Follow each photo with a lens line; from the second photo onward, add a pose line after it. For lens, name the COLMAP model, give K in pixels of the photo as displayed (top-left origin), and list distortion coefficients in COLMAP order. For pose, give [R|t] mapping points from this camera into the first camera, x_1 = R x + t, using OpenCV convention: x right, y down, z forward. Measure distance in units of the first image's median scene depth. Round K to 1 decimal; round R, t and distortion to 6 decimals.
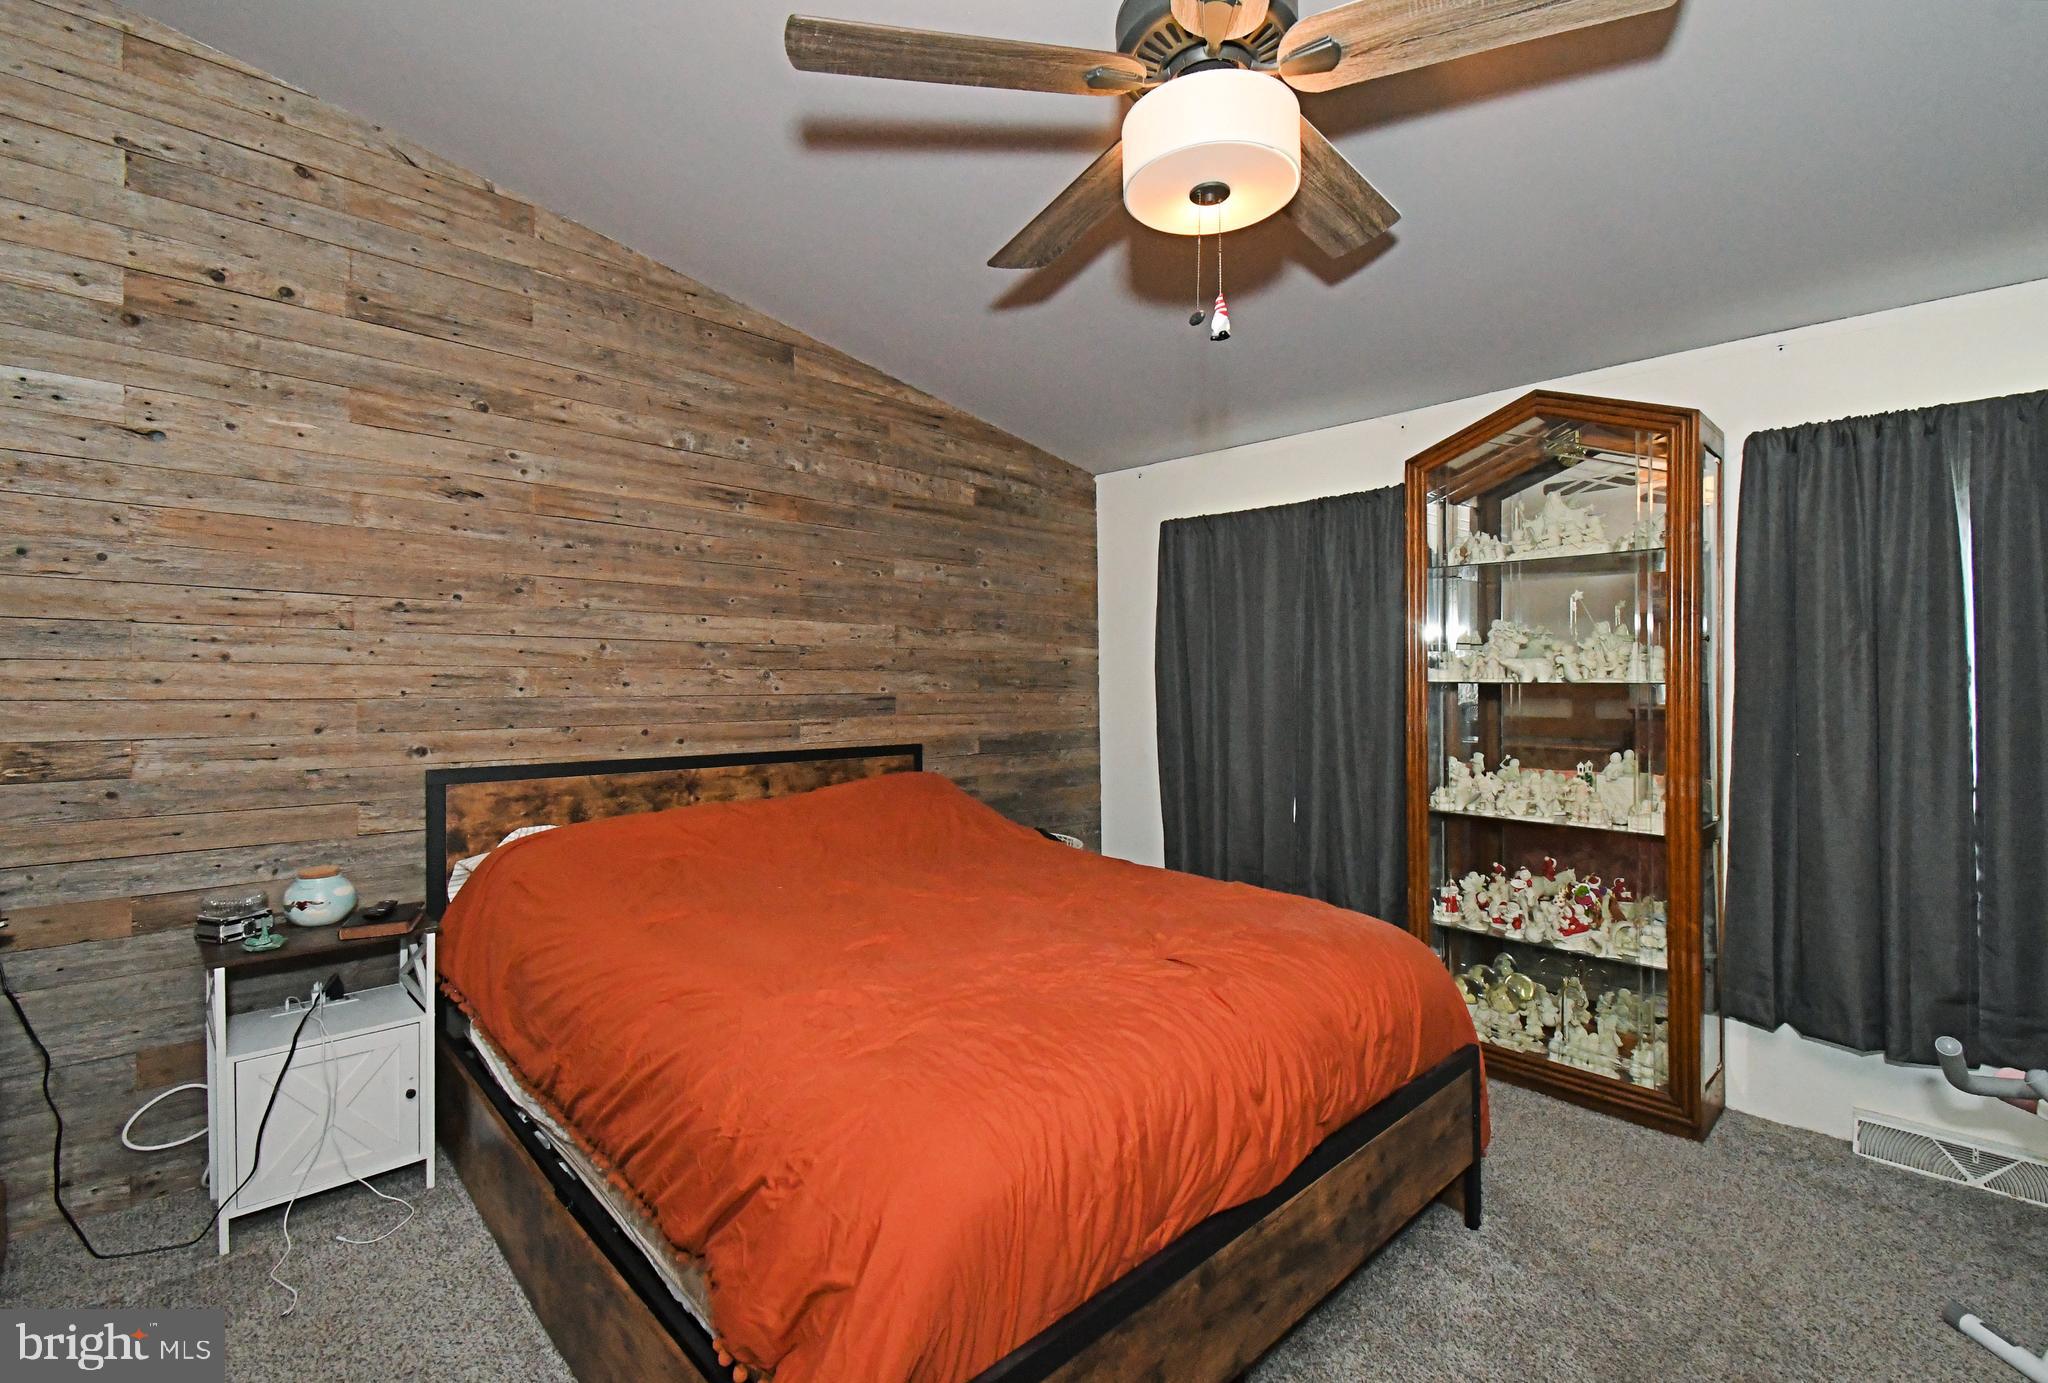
lens RADIAL K [[915.9, 0, 1024.6], [0, 915.9, 687.2], [0, 0, 1]] dist [0.018816, -0.000177]
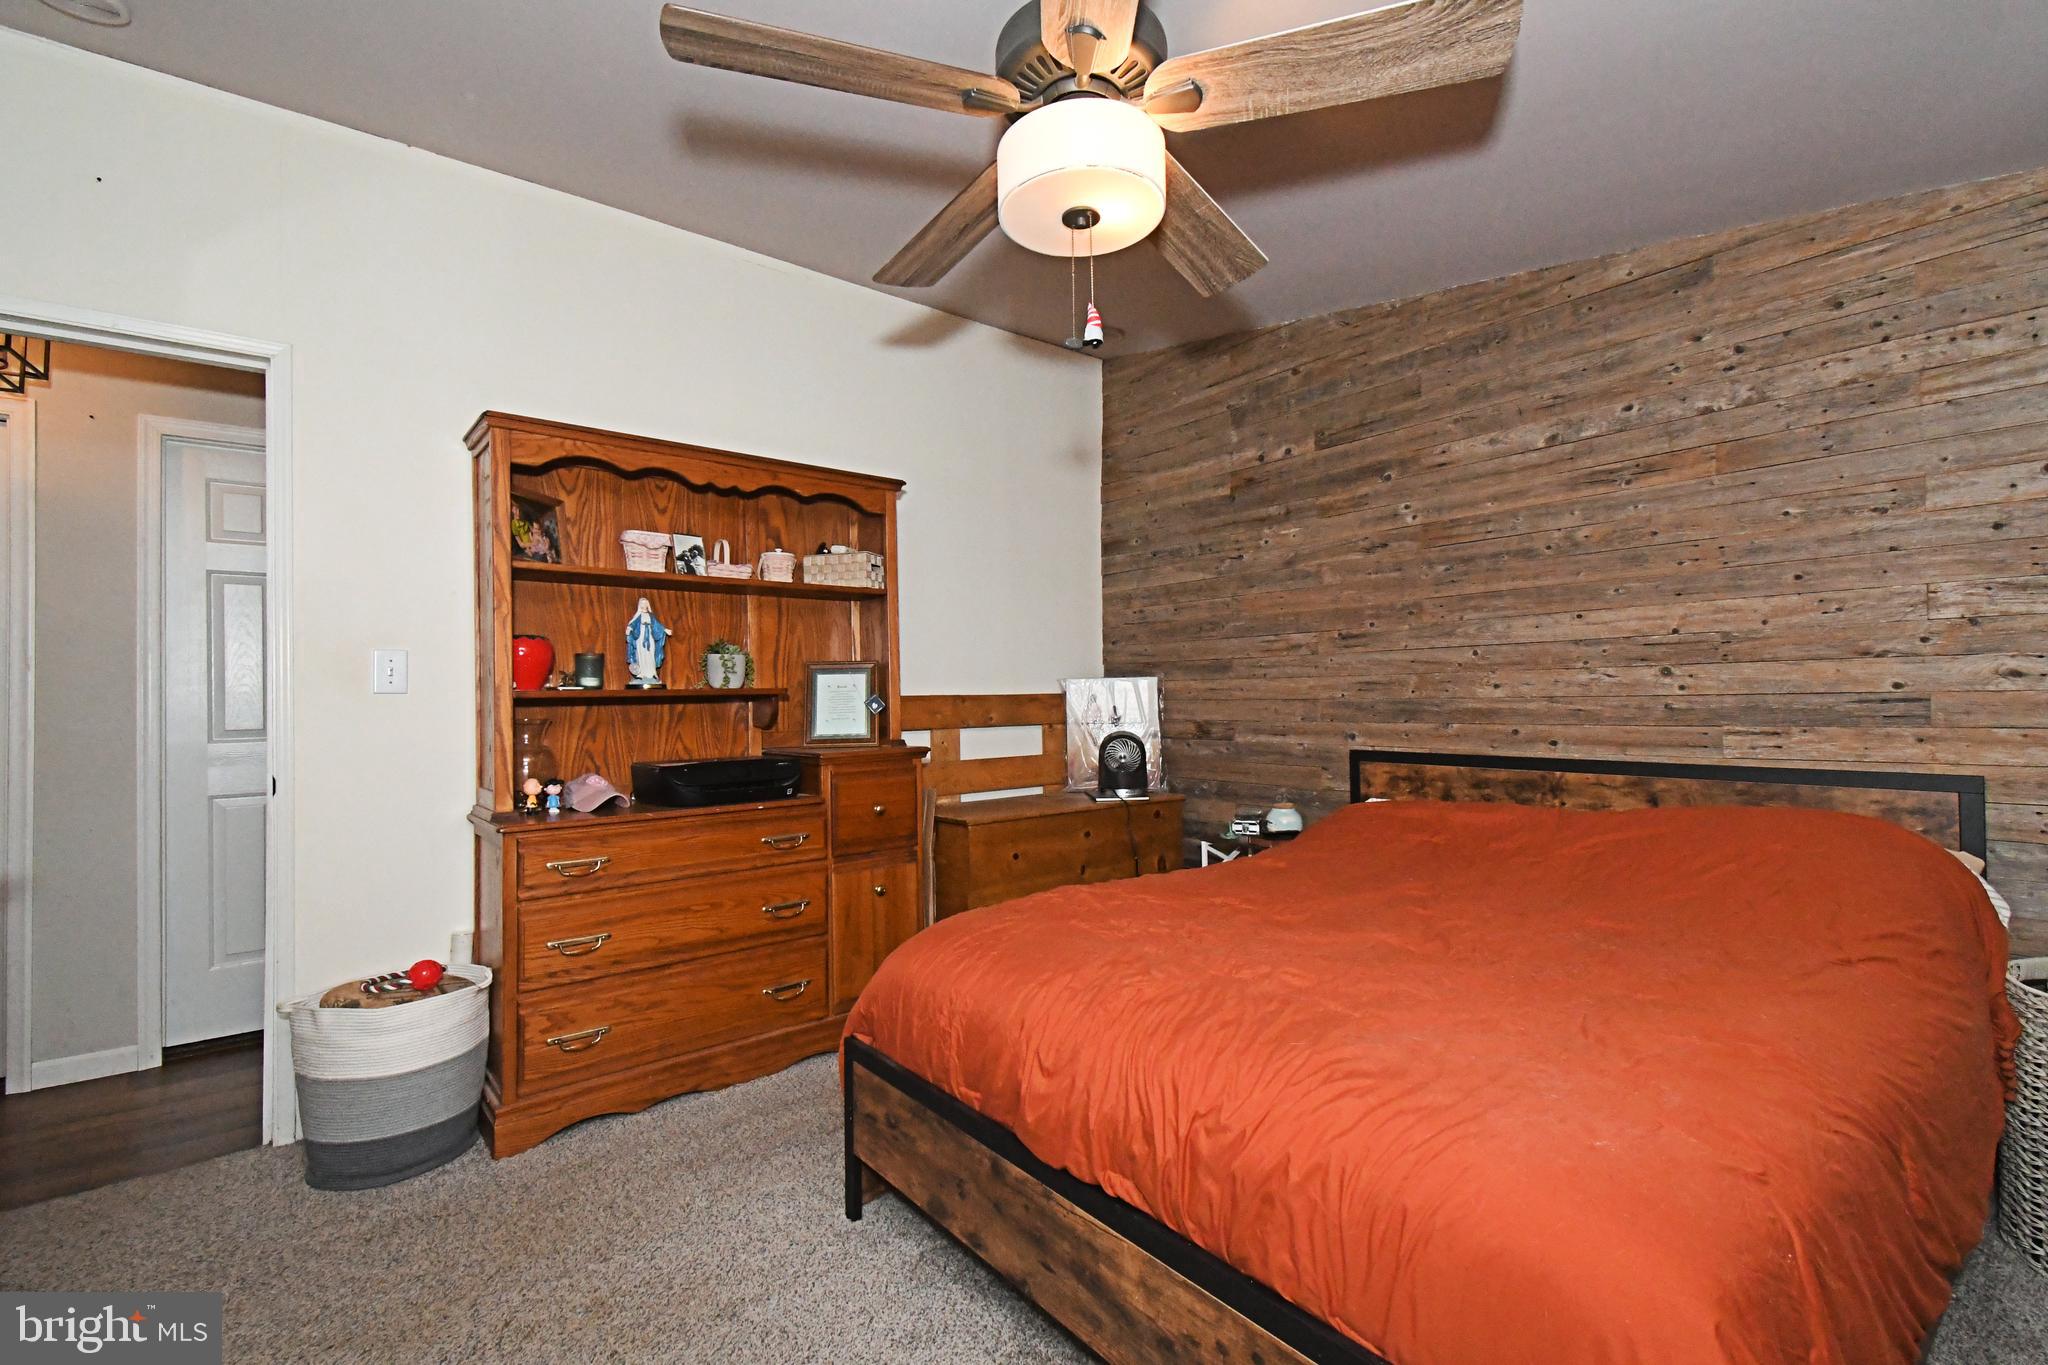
lens RADIAL K [[898.6, 0, 1022.4], [0, 898.6, 678.9], [0, 0, 1]] dist [0.024180, -0.000736]
pose [[-0.094694, -0.016959, -0.995362, 0.672520], [0.017110, 0.999679, -0.018660, -0.001252], [0.995359, -0.018798, -0.094373, 0.546607]]
